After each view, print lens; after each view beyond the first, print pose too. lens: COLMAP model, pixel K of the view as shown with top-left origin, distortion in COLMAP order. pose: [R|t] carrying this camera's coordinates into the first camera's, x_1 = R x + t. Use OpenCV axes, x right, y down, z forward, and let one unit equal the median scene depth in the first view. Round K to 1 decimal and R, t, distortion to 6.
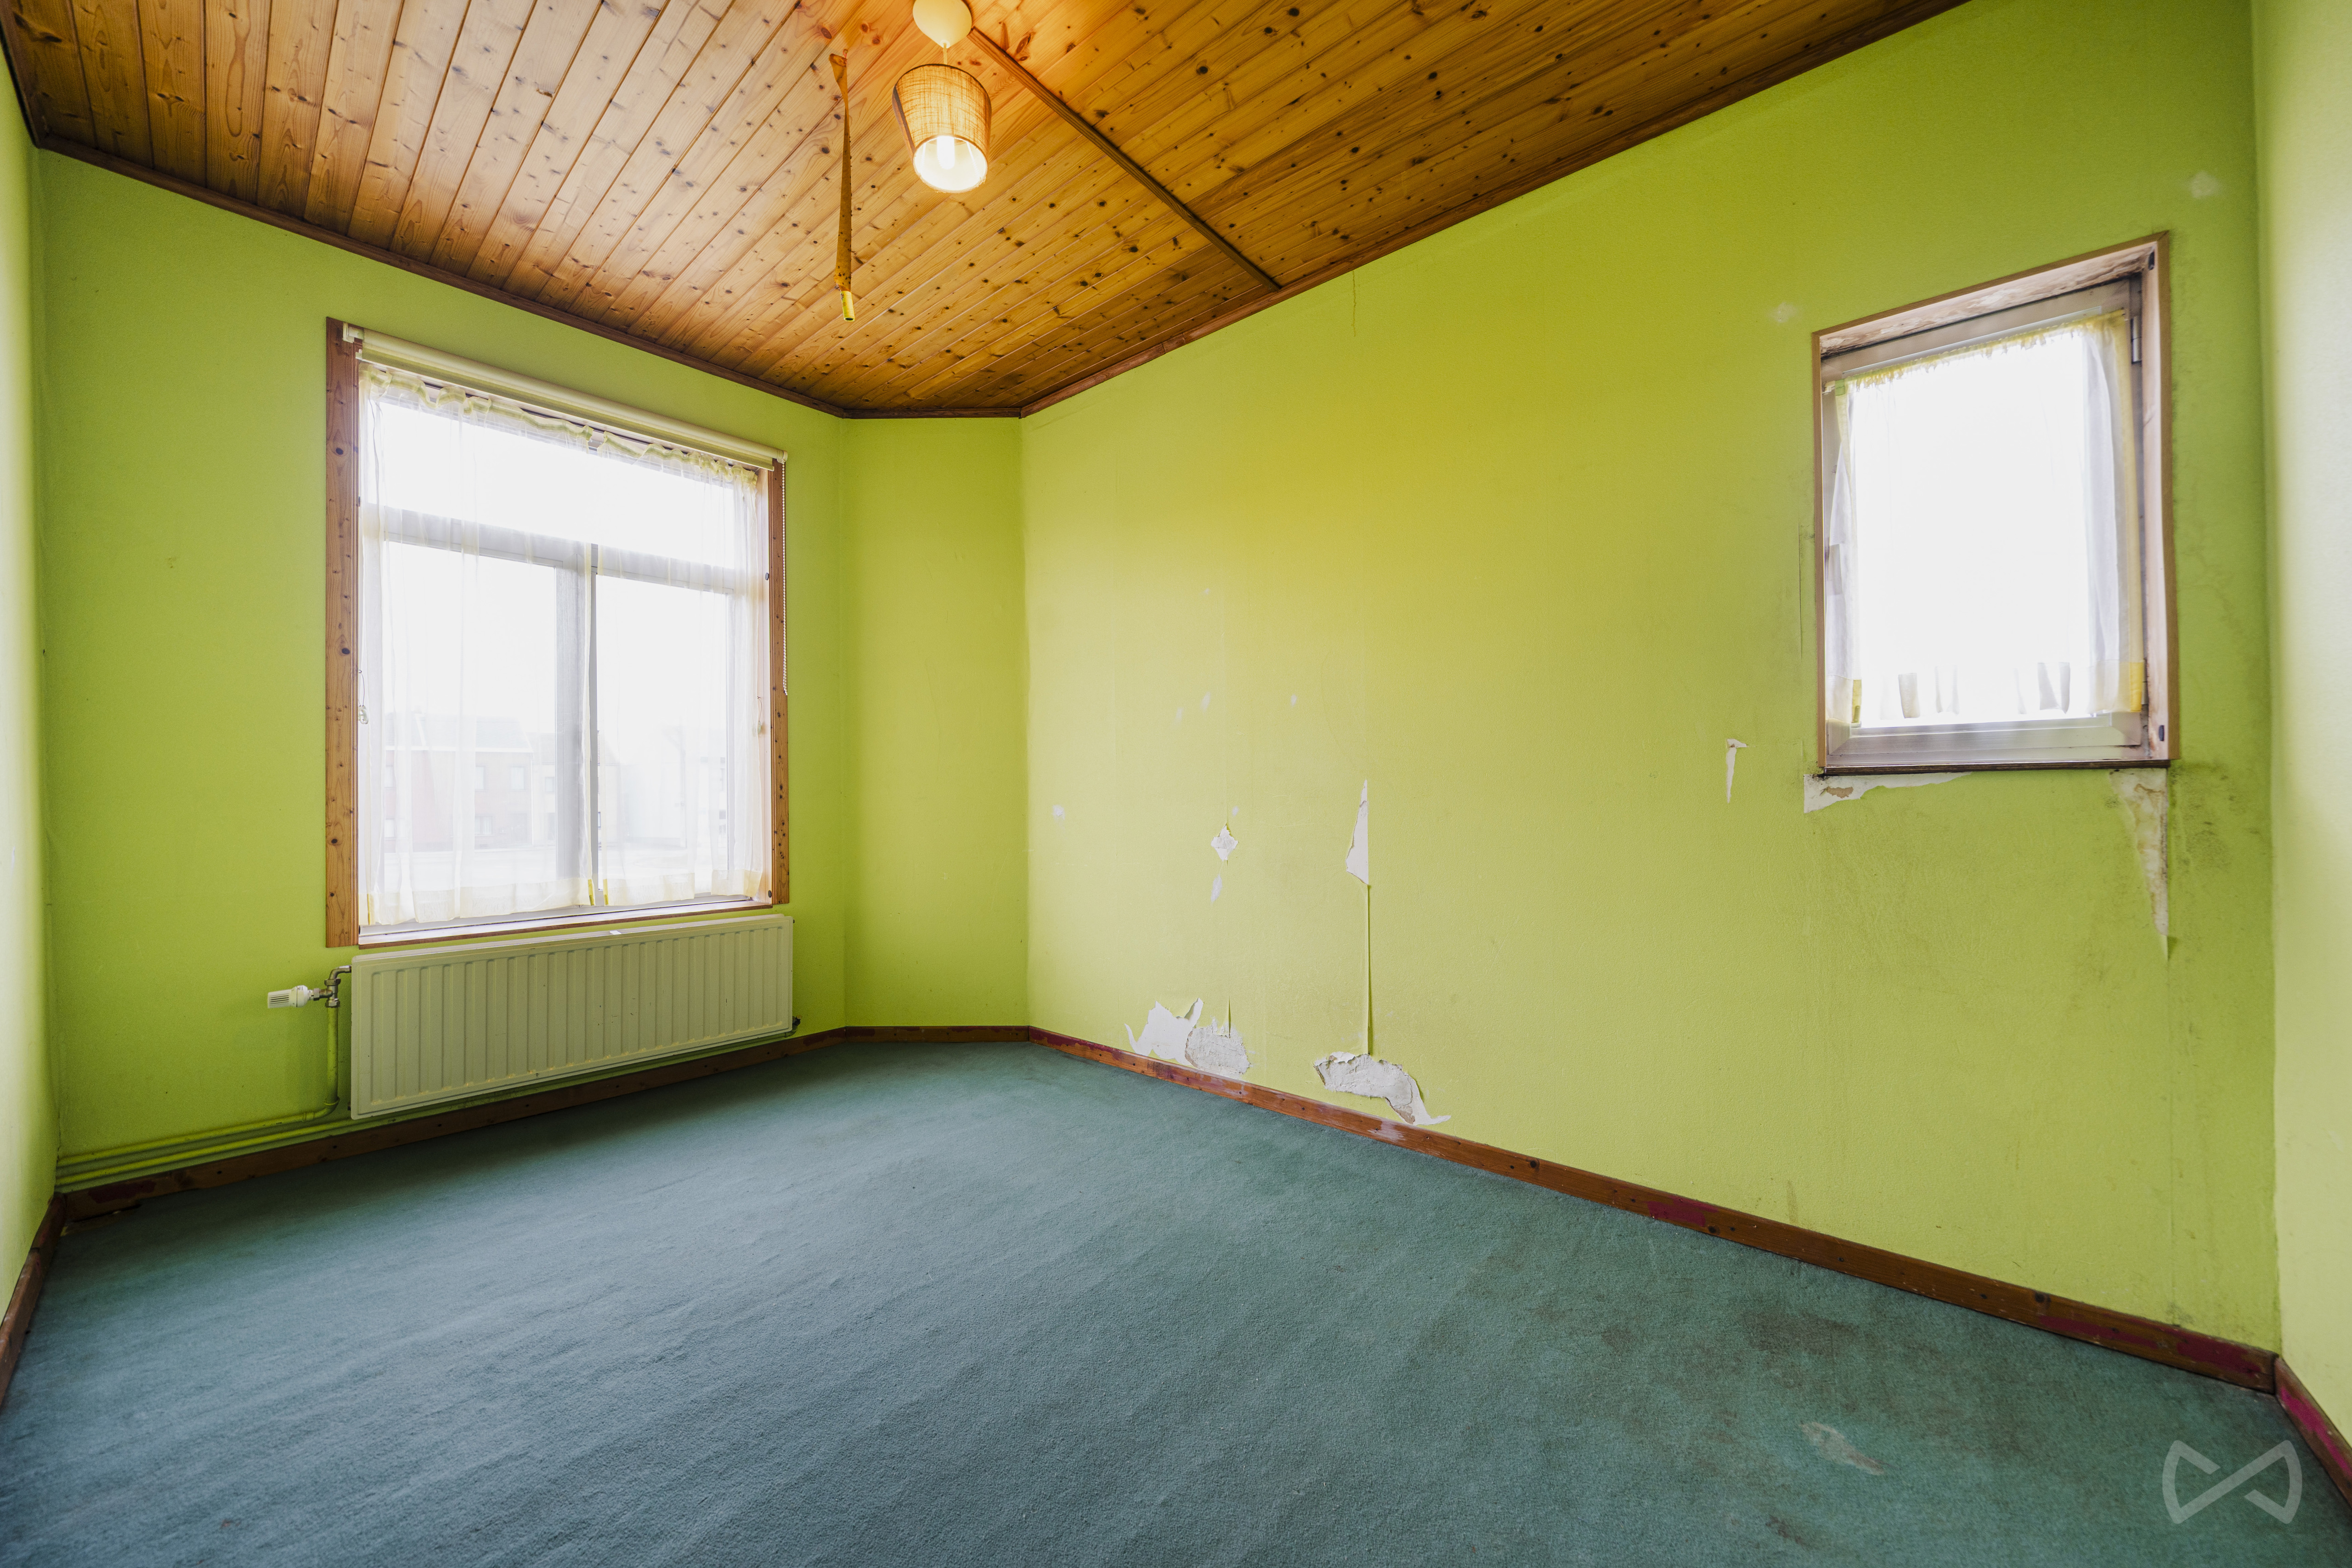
lens RADIAL K [[807.8, 0, 1194.8], [0, 807.8, 785.1], [0, 0, 1]] dist [-0.002405, -0.000388]
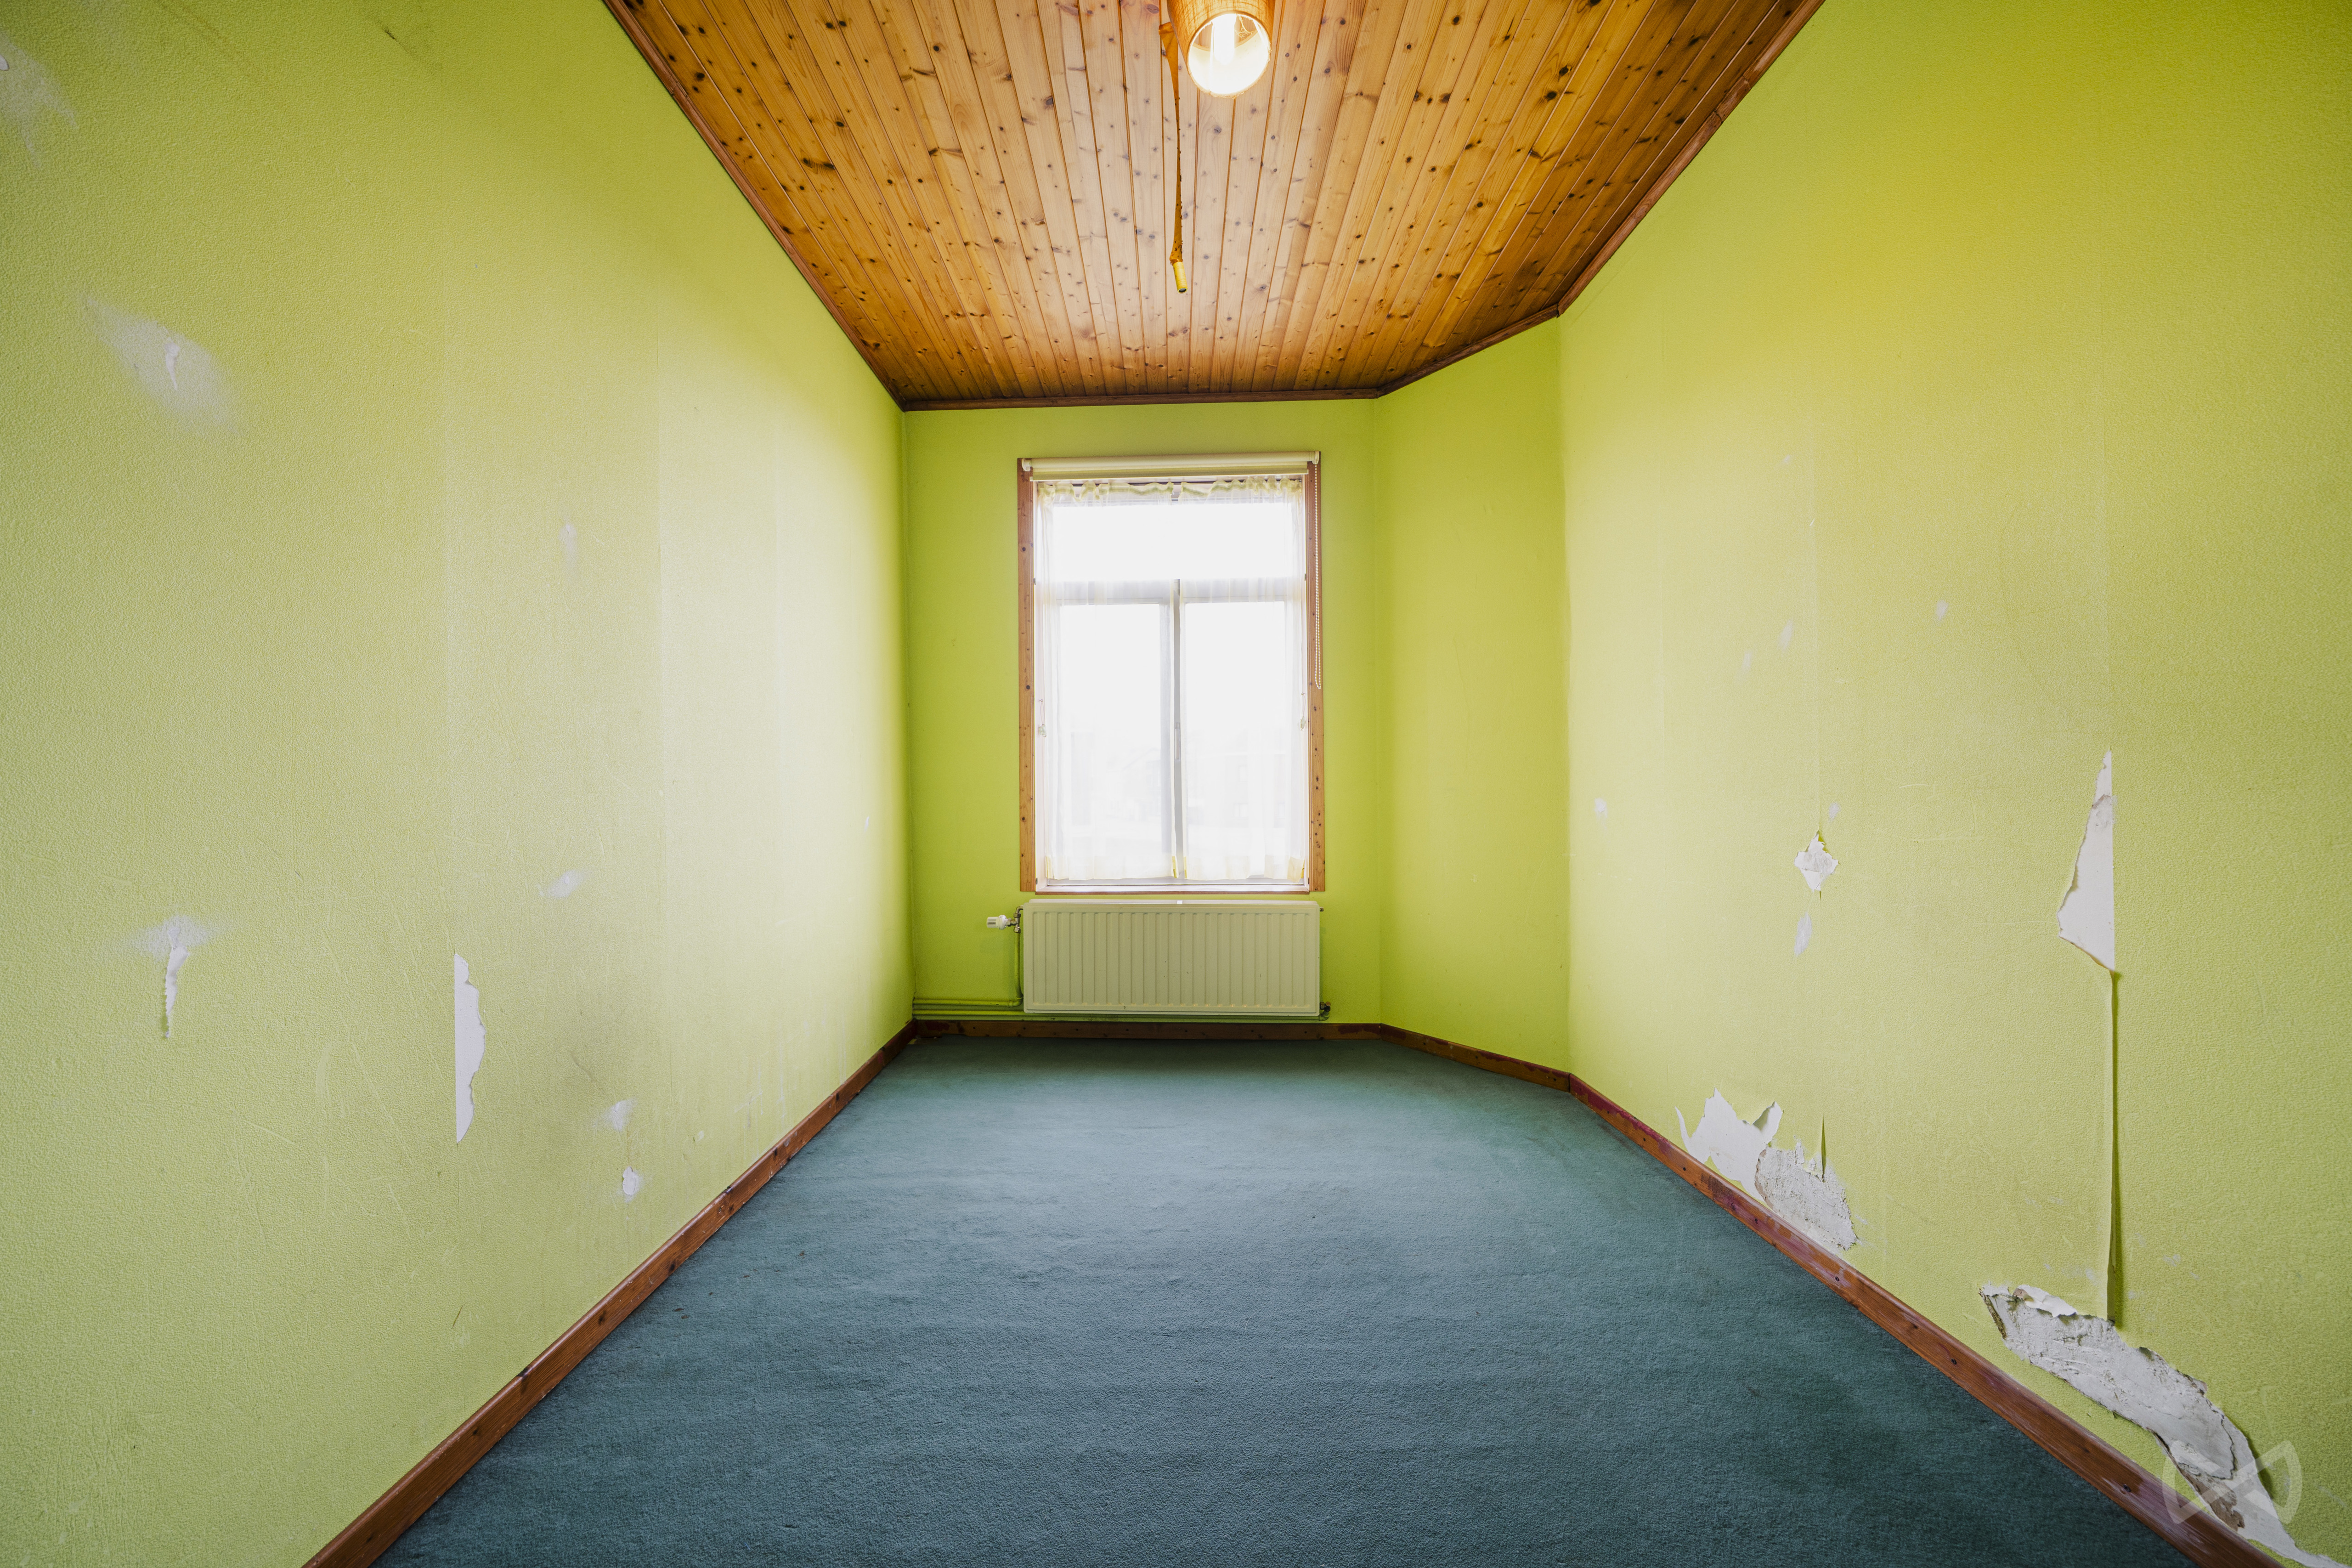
lens RADIAL K [[807.8, 0, 1178.5], [0, 807.8, 787.0], [0, 0, 1]] dist [-0.002405, -0.000388]
pose [[0.644223, -0.001193, -0.764837, 0.207343], [0.011380, 0.999903, 0.008026, 0.003934], [0.764753, -0.013875, 0.644174, 0.251877]]
